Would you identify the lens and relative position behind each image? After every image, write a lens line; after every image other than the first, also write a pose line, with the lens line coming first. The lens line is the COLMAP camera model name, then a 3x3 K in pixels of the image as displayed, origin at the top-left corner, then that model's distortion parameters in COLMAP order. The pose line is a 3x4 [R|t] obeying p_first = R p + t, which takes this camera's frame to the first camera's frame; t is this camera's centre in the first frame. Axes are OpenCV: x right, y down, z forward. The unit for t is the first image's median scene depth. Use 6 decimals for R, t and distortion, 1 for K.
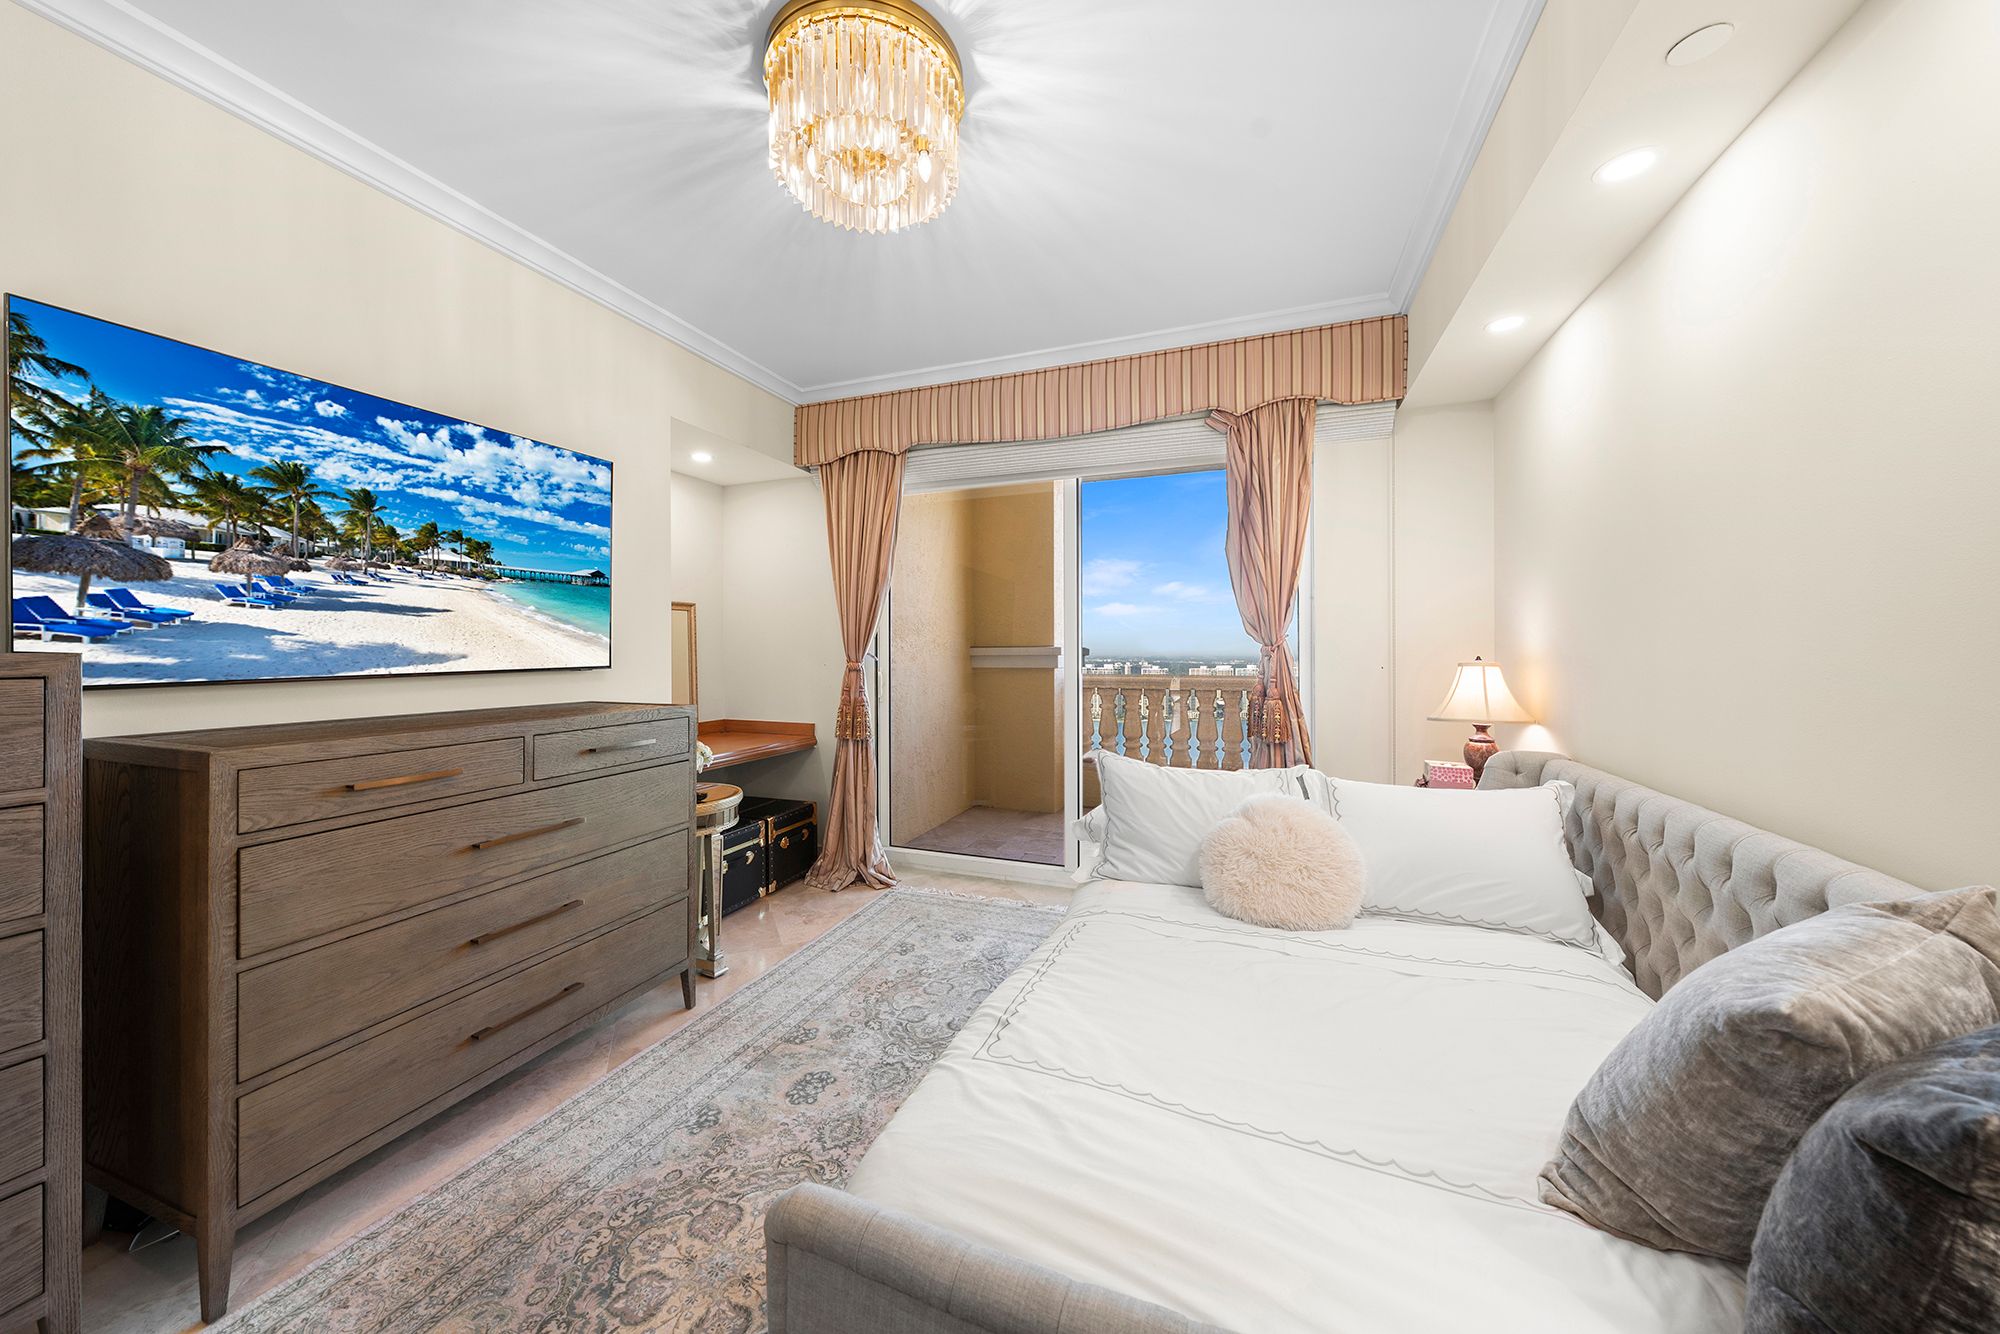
lens RADIAL K [[689.9, 0, 999.5], [0, 689.9, 650.8], [0, 0, 1]] dist [-0.003382, 0.000465]
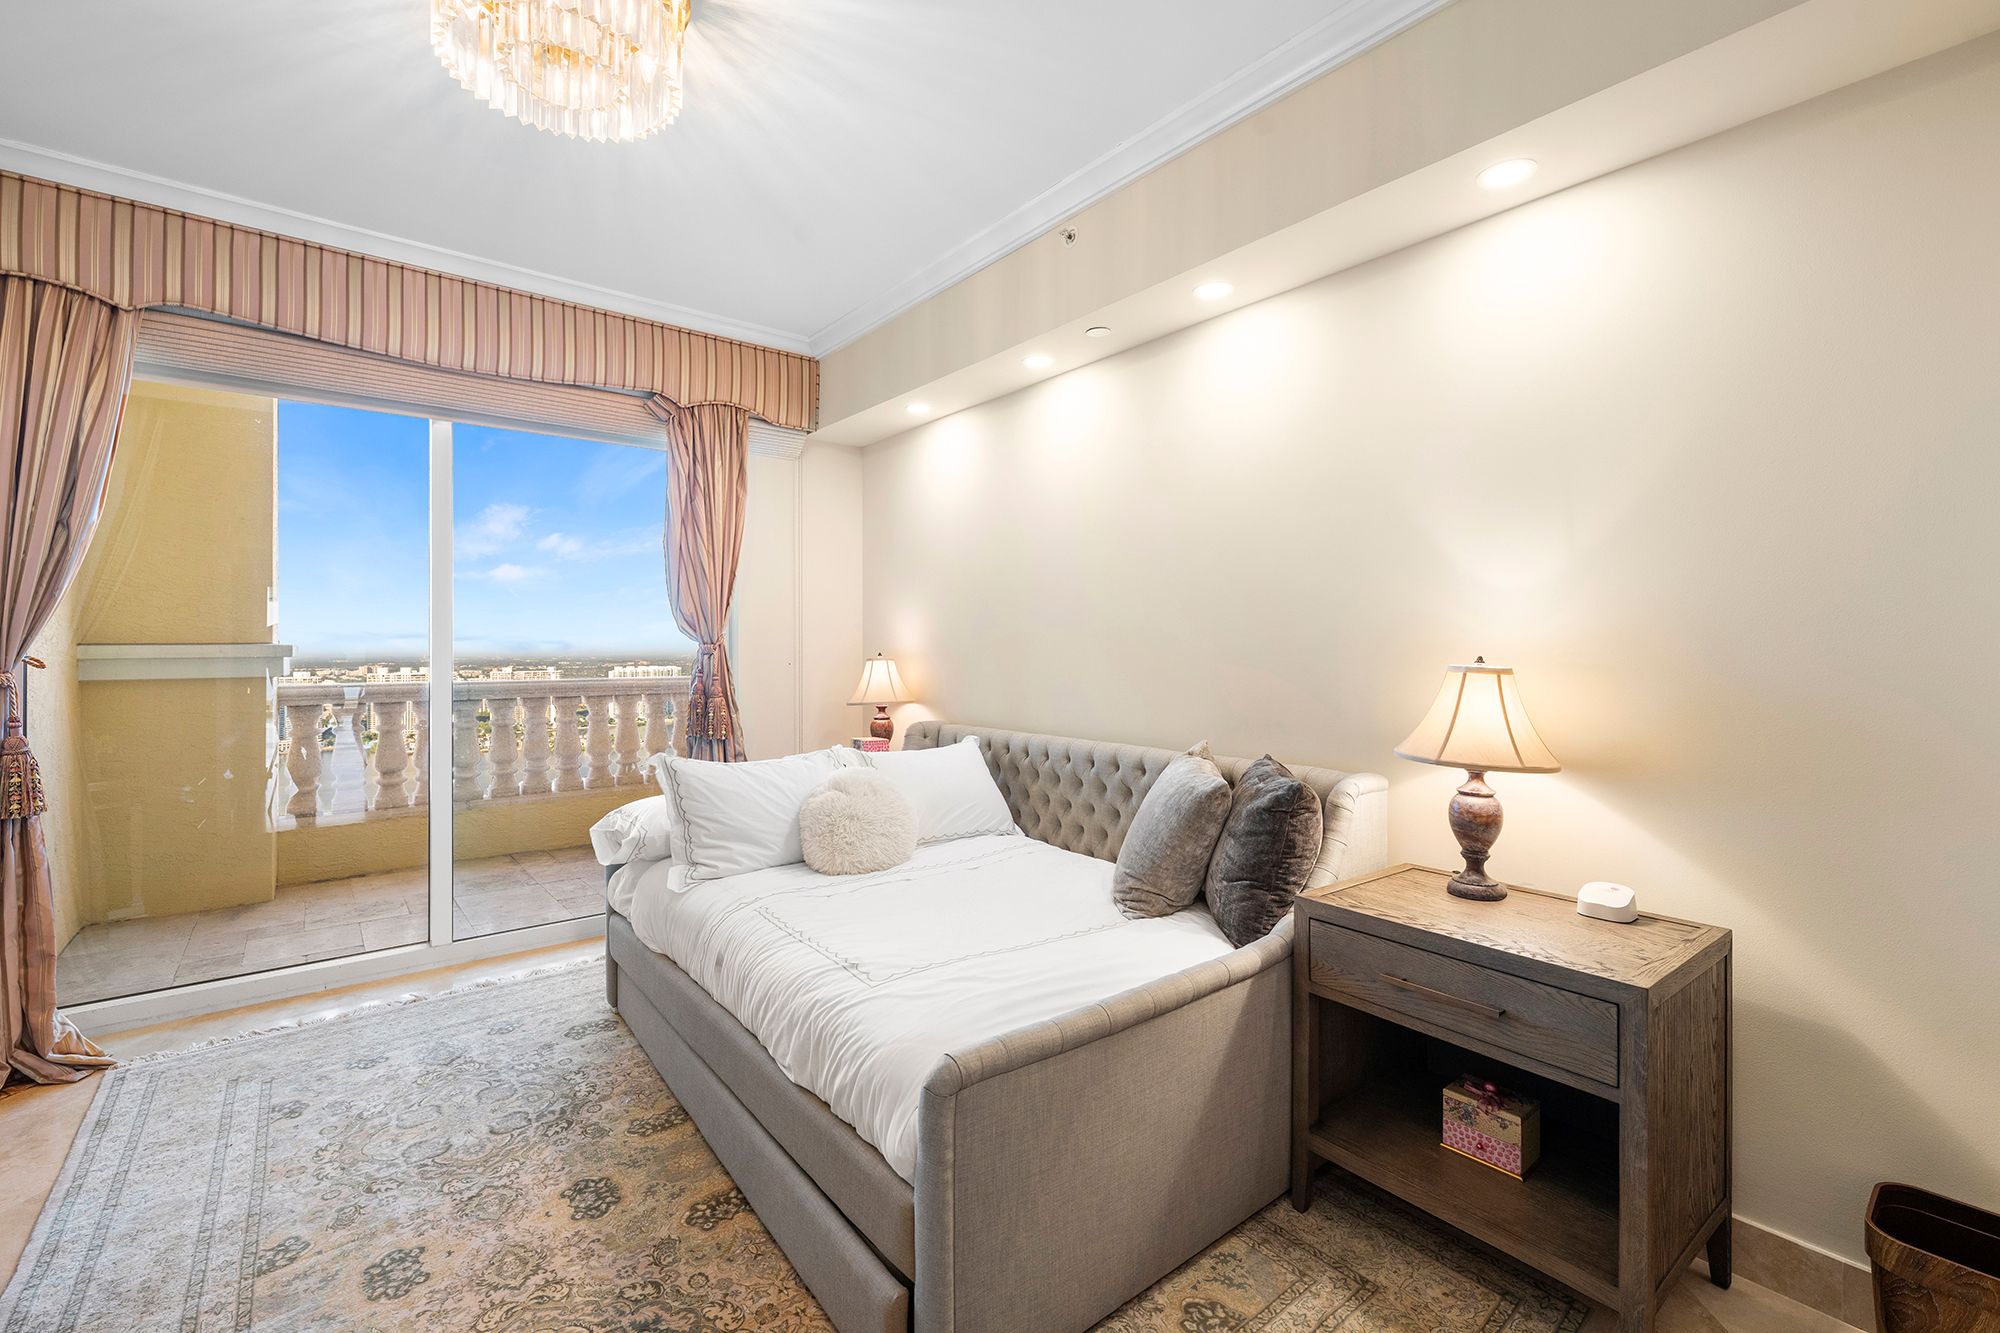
lens RADIAL K [[828.6, 0, 982.2], [0, 828.6, 650.9], [0, 0, 1]] dist [0.012676, -0.000905]
pose [[0.518972, -0.003775, 0.854783, -0.460882], [0.002972, 0.999992, 0.002612, 0.000572], [-0.854786, 0.001185, 0.518979, 0.032658]]
